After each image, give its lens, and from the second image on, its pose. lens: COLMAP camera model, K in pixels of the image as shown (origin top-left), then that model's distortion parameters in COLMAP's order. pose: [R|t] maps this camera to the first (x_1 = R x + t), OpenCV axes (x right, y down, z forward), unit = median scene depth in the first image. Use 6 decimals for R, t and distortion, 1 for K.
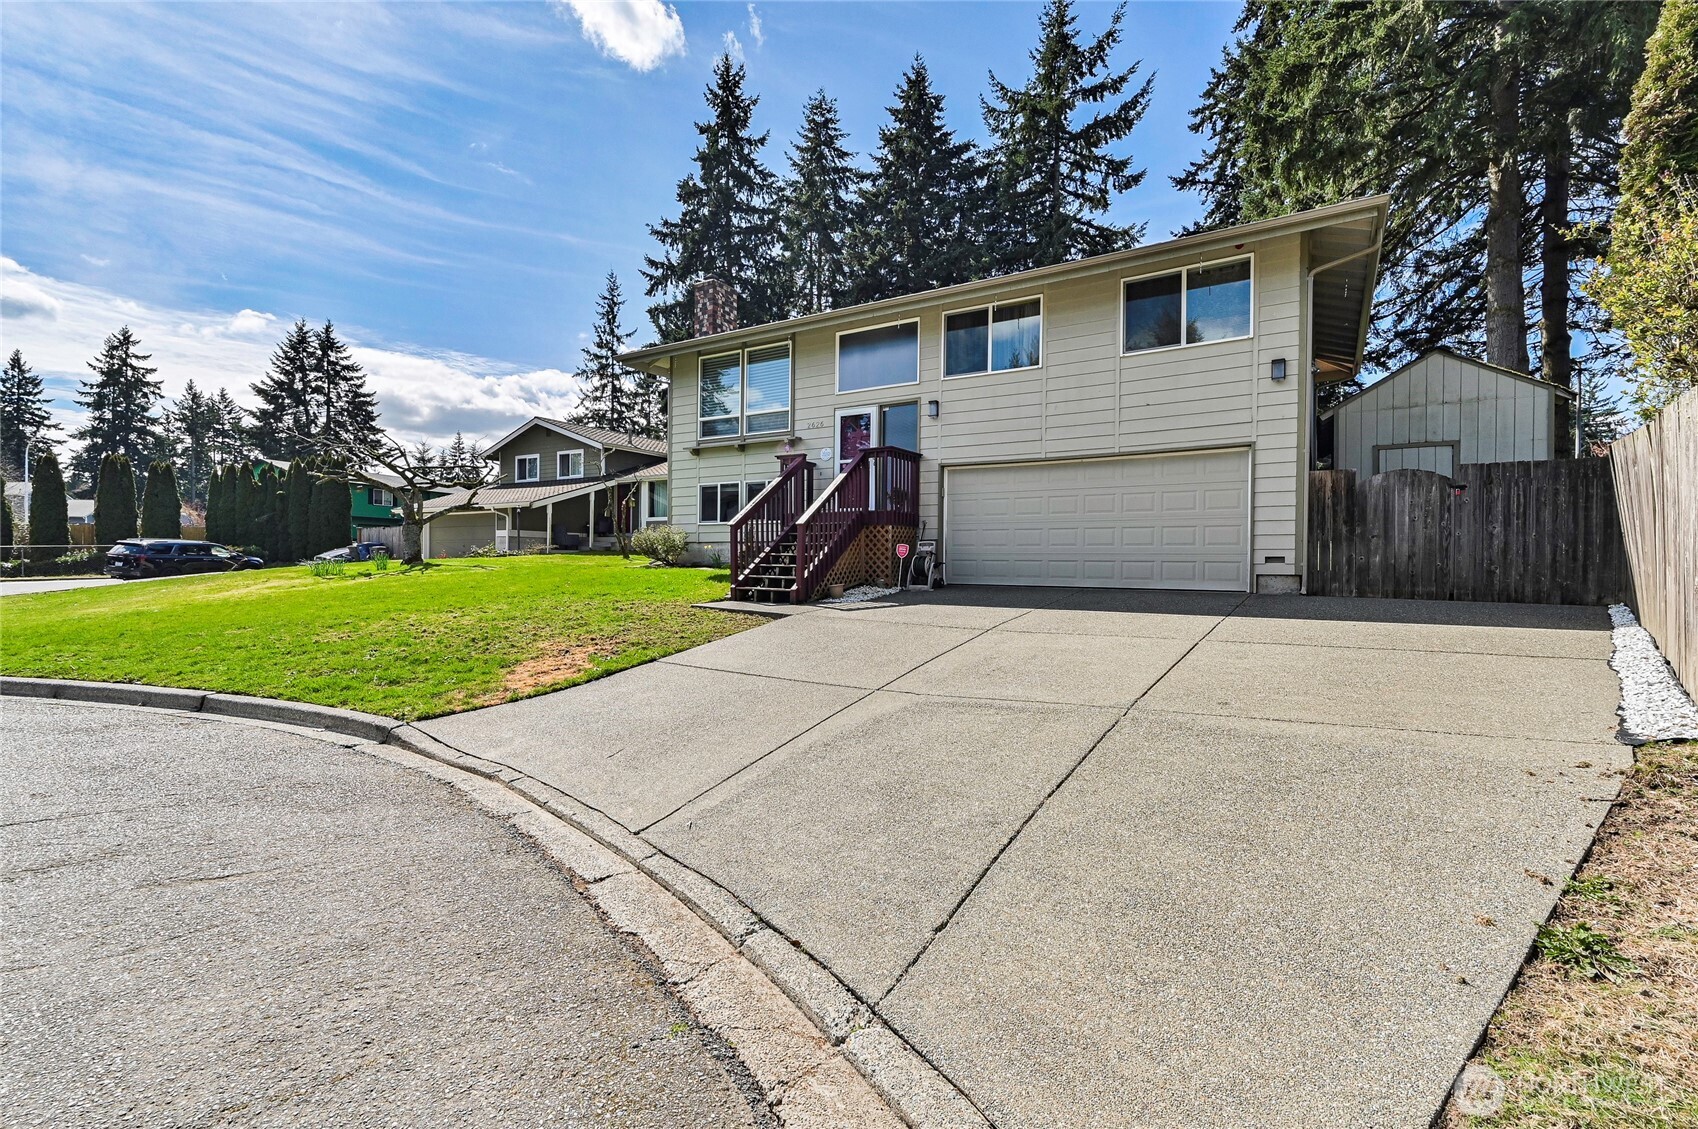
lens RADIAL K [[684.1, 0, 849.0], [0, 684.1, 564.5], [0, 0, 1]] dist [0.015574, -0.000197]
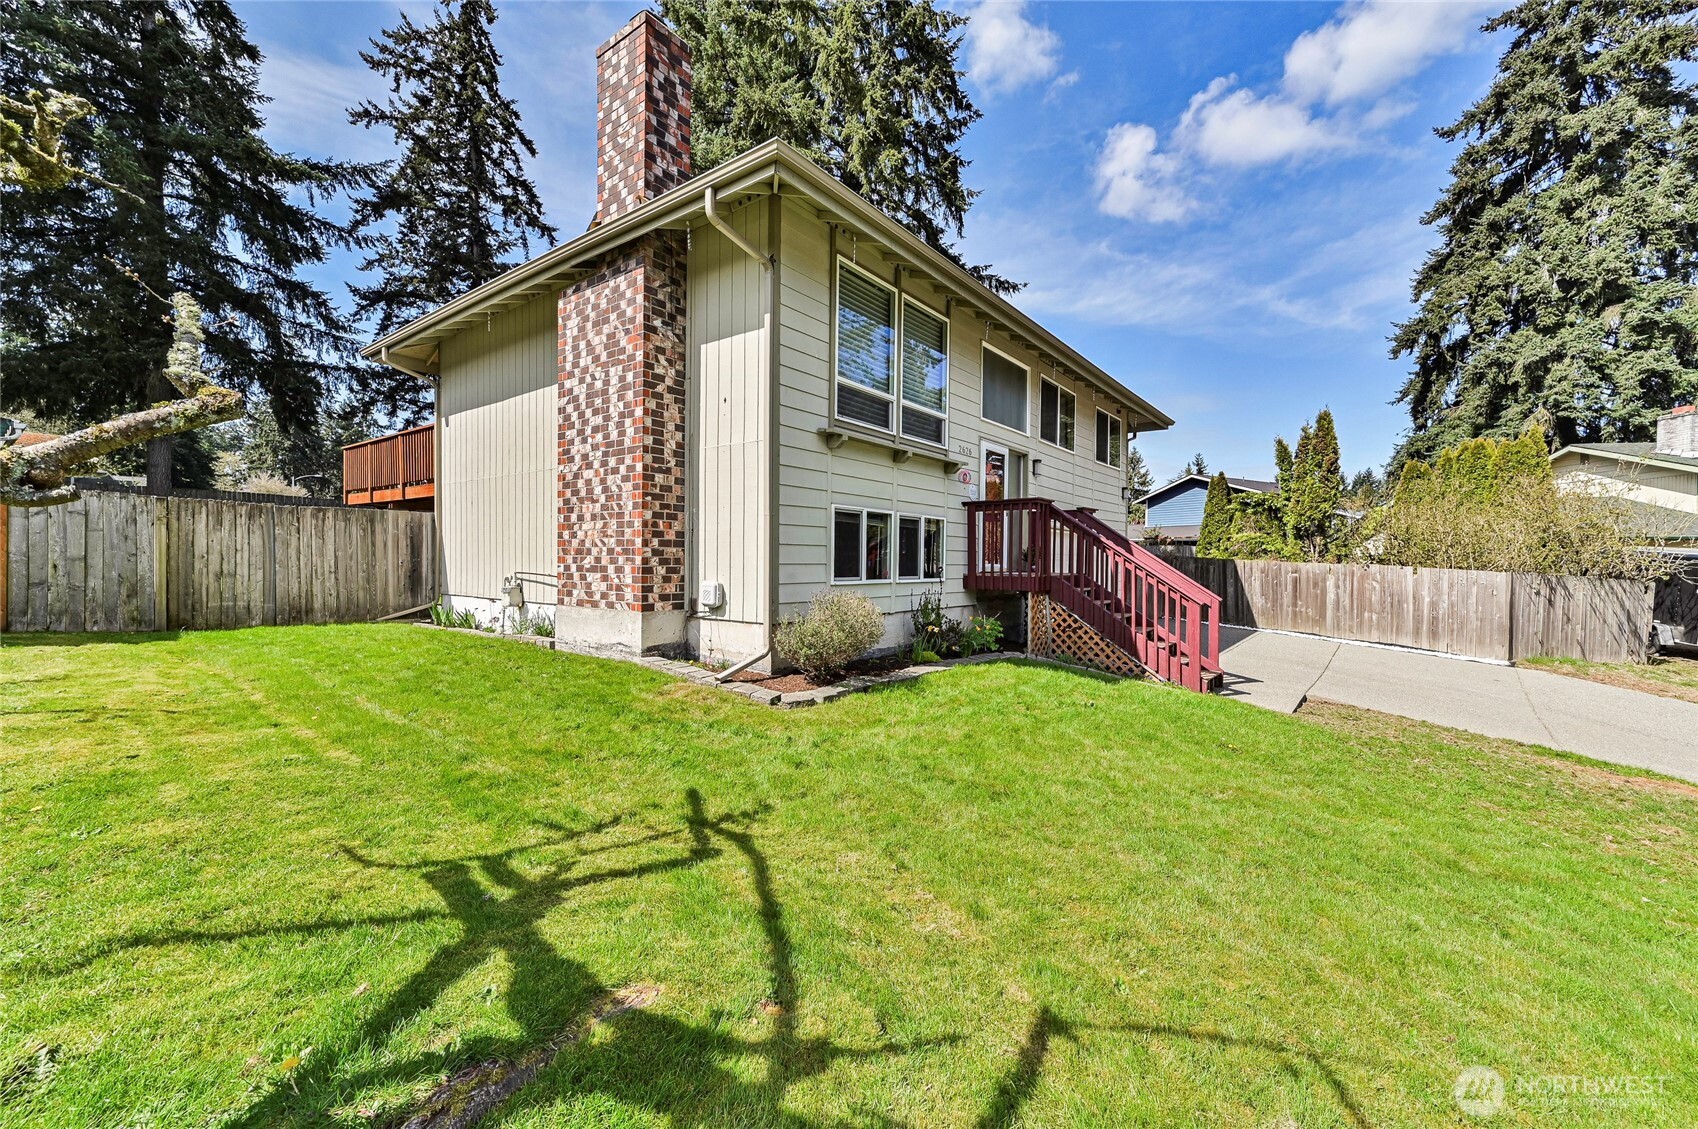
lens RADIAL K [[684.1, 0, 849.0], [0, 684.1, 564.5], [0, 0, 1]] dist [0.015574, -0.000197]
pose [[0.119334, -0.013497, 0.992762, -0.737503], [-0.000276, 0.999907, 0.013627, -0.082120], [-0.992854, -0.001900, 0.119320, 0.946654]]
